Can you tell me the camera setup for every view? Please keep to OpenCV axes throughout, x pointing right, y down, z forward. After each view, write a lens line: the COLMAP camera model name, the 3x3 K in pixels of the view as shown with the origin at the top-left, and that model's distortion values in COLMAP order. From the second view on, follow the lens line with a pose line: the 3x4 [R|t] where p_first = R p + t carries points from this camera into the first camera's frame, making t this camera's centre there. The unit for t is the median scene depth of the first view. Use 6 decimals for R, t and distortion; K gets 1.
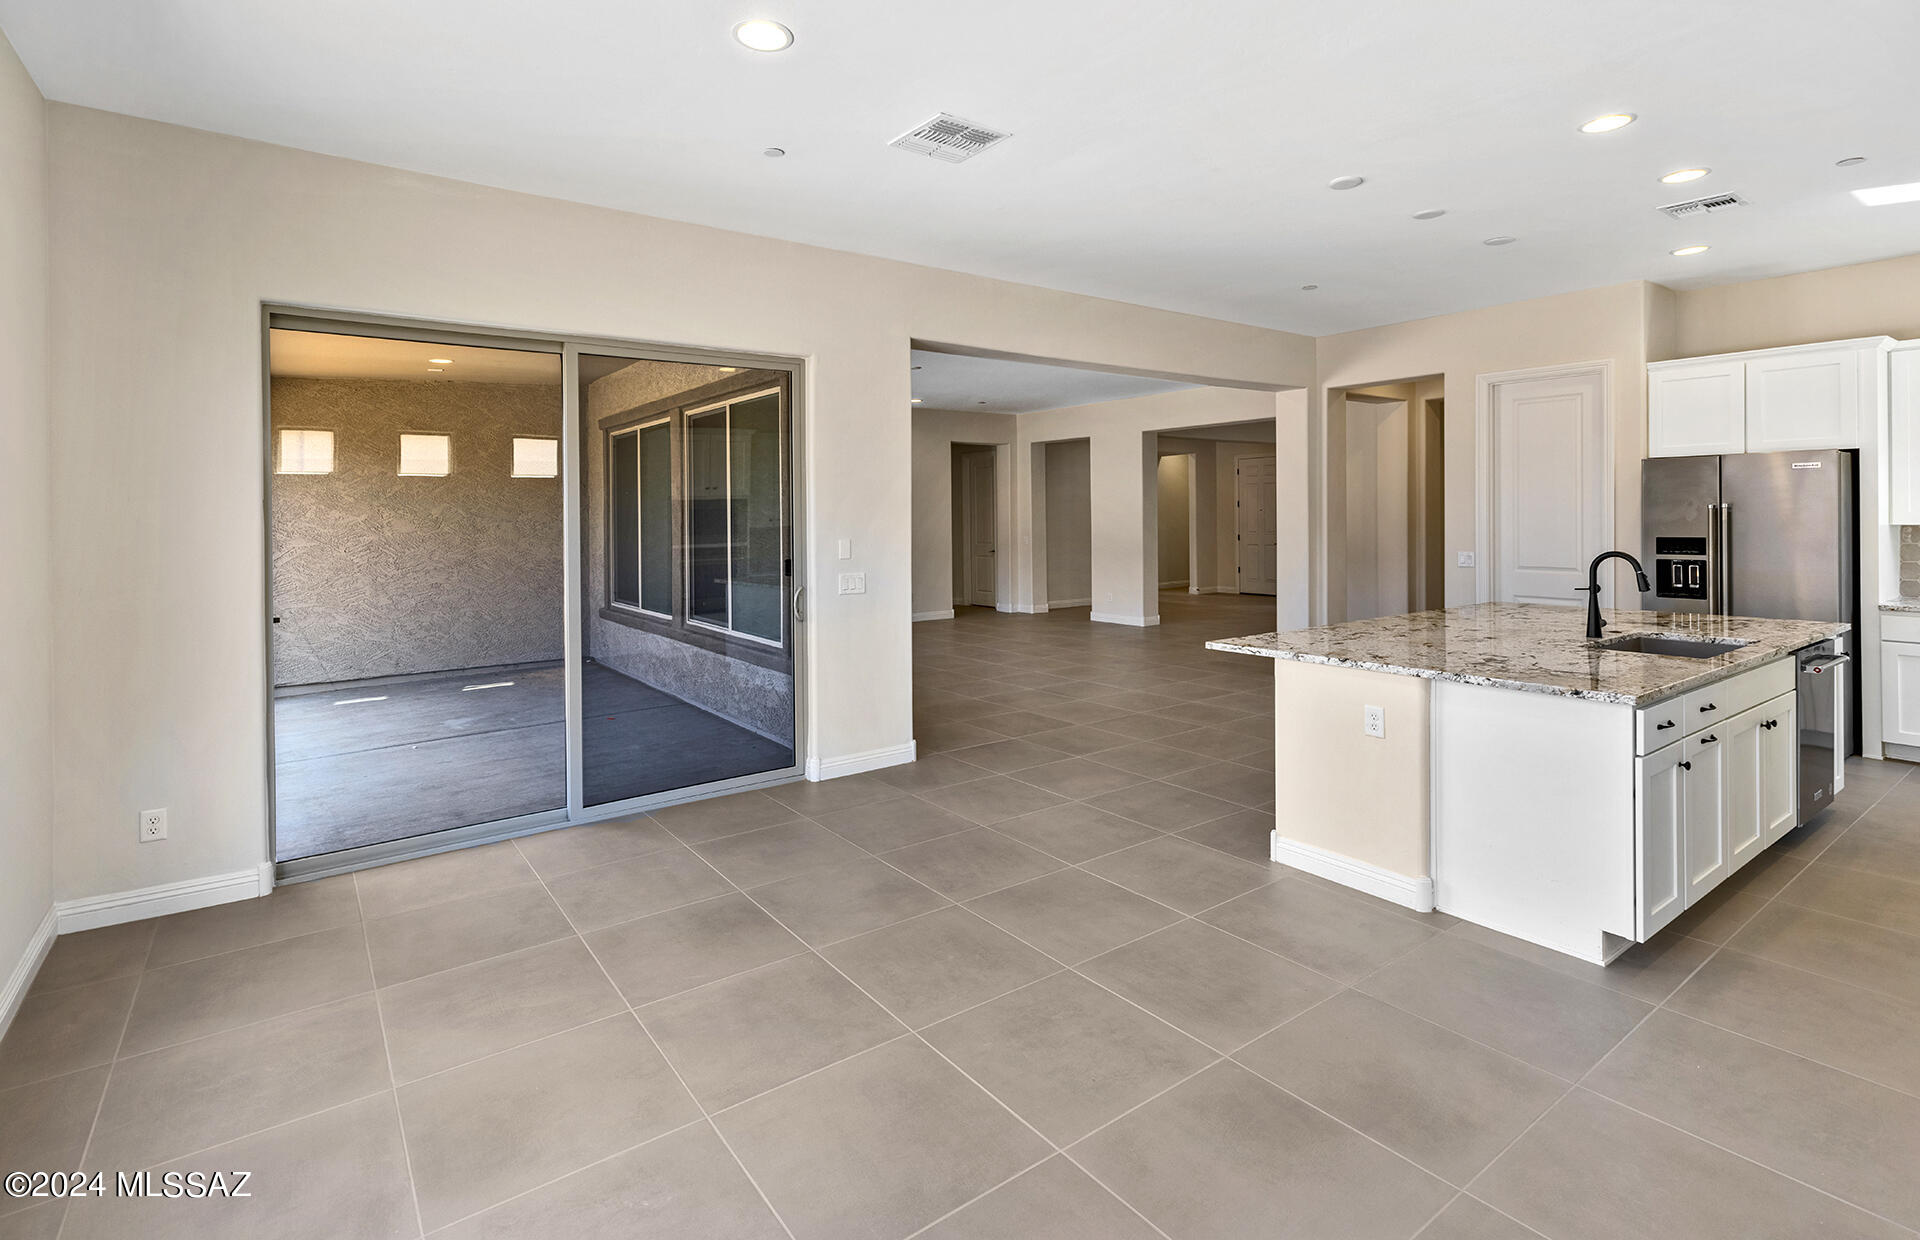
lens RADIAL K [[911.0, 0, 951.7], [0, 911.0, 524.9], [0, 0, 1]] dist [0.002642, 0.000351]
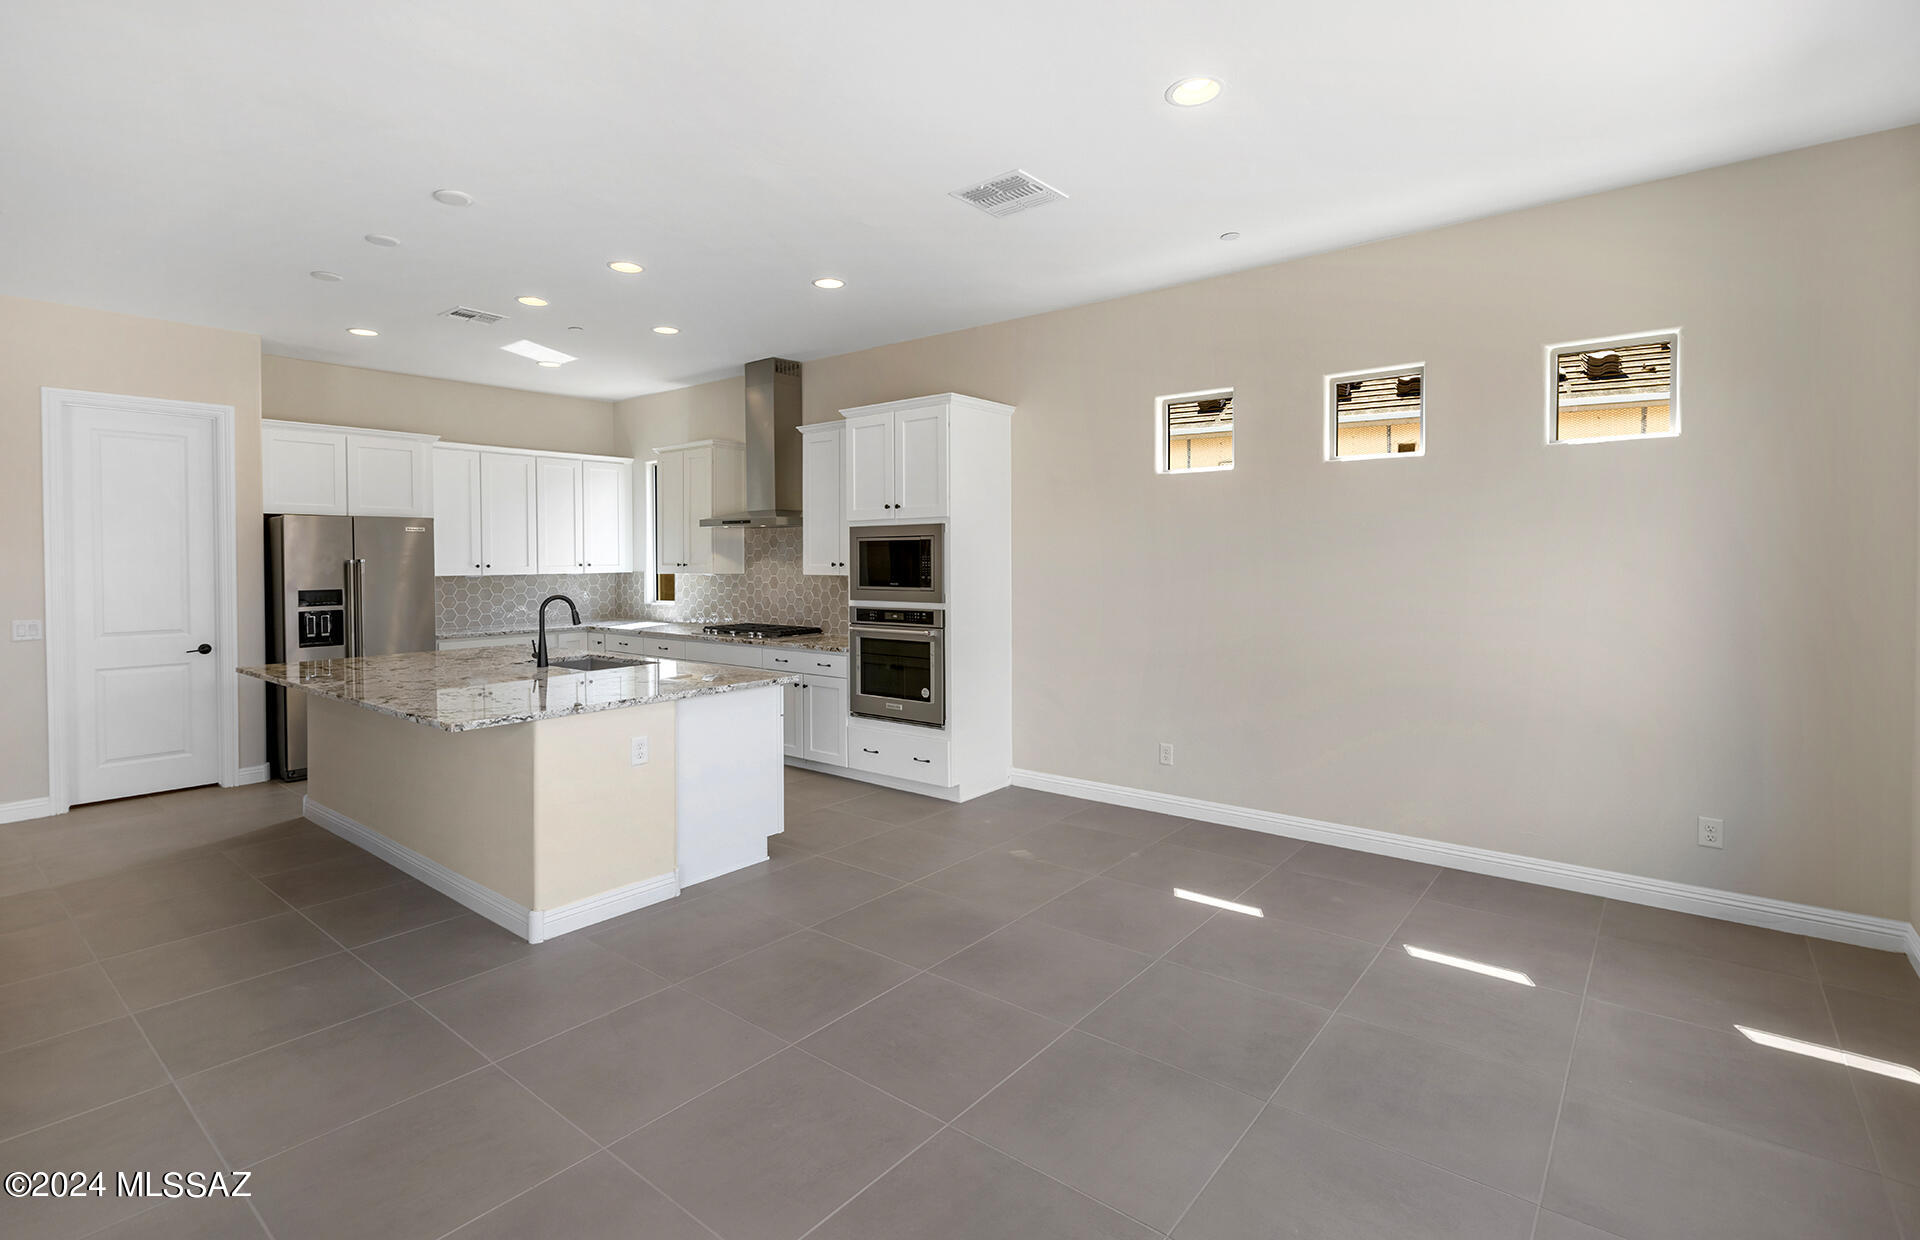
lens RADIAL K [[895.1, 0, 956.4], [0, 895.1, 569.5], [0, 0, 1]] dist [-0.000961, 0.000199]
pose [[-0.256954, 0.000496, 0.966424, -0.386748], [0.020213, 0.999784, 0.004861, -0.000211], [-0.966212, 0.020783, -0.256908, 0.516530]]
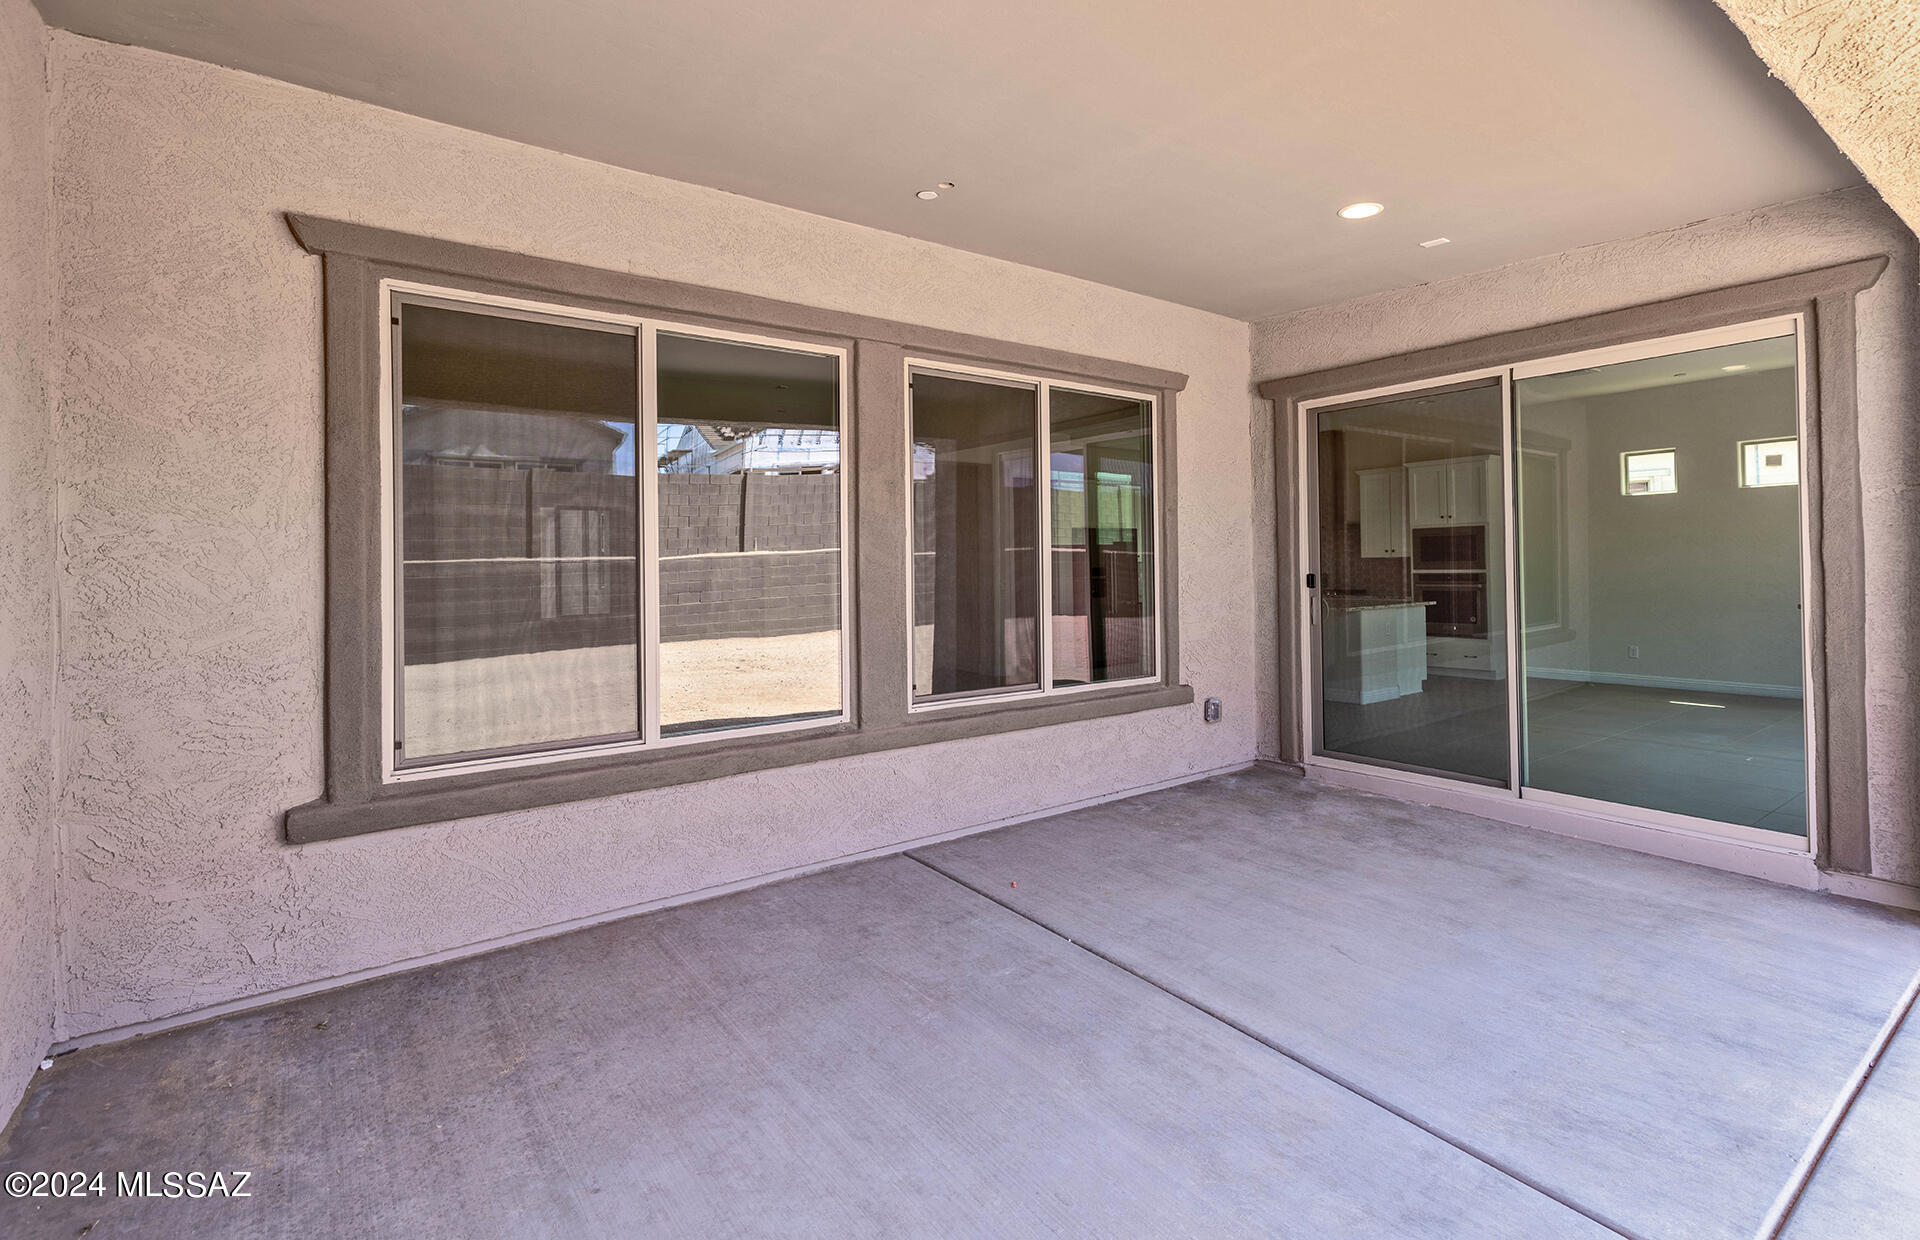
lens RADIAL K [[895.1, 0, 956.4], [0, 895.1, 569.5], [0, 0, 1]] dist [-0.000961, 0.000199]
pose [[-0.003898, 0.011779, 0.999923, -1.121223], [0.027796, 0.999546, -0.011667, 0.029525], [-0.999606, 0.027748, -0.004224, 1.248424]]
